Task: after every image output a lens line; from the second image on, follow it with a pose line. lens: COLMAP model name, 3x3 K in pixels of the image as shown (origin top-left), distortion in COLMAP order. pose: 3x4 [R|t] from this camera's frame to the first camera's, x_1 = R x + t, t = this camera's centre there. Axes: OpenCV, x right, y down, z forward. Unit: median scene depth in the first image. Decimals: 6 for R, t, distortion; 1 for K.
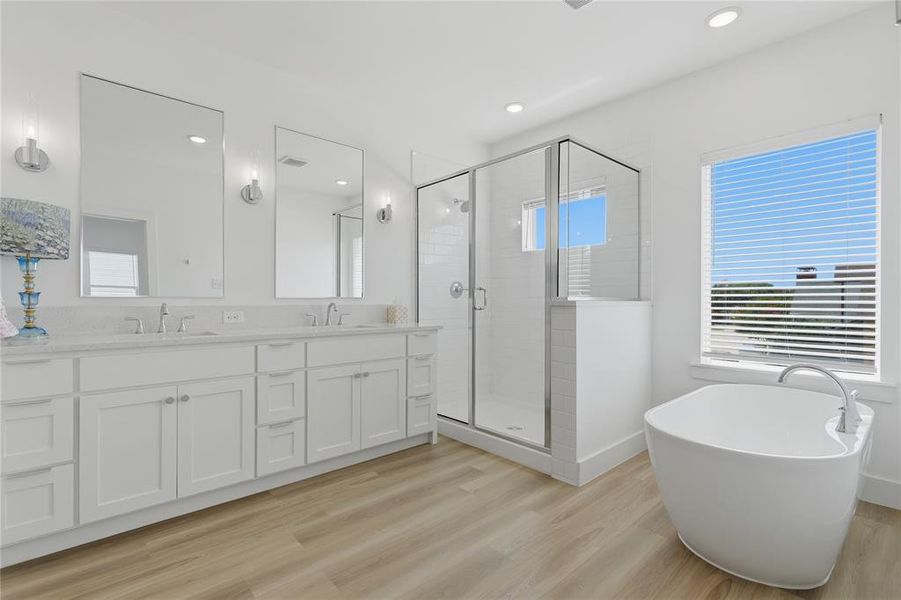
lens RADIAL K [[422.1, 0, 450.5], [0, 422.1, 300.0], [0, 0, 1]] dist [0.000938, 0.000346]
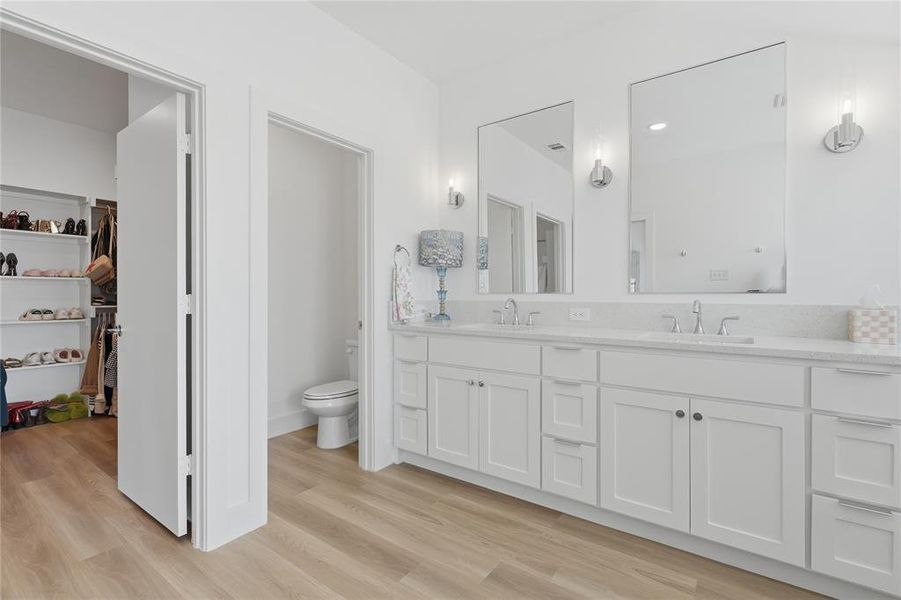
lens RADIAL K [[419.1, 0, 447.0], [0, 419.1, 295.6], [0, 0, 1]] dist [0.000877, 0.000459]
pose [[0.198778, -0.002868, -0.980040, 0.328856], [-0.004497, 0.999983, -0.003838, 0.003188], [0.980034, 0.005170, 0.198762, 0.517741]]
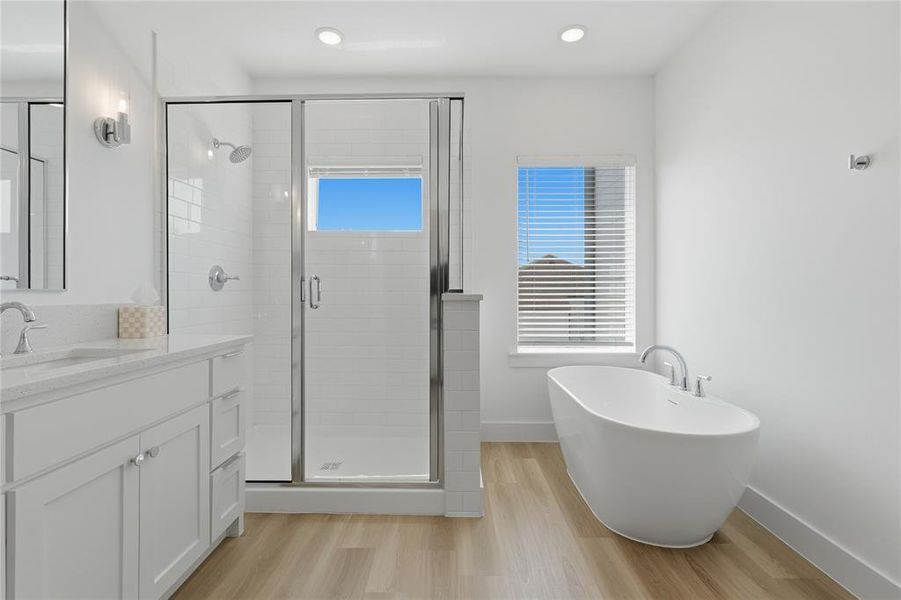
lens RADIAL K [[422.4, 0, 449.8], [0, 422.4, 289.5], [0, 0, 1]] dist [0.002141, 0.000318]
pose [[0.678688, 0.001916, 0.734424, -0.322430], [0.006113, 0.999947, -0.008258, -0.000119], [-0.734401, 0.010094, 0.678641, 0.431352]]
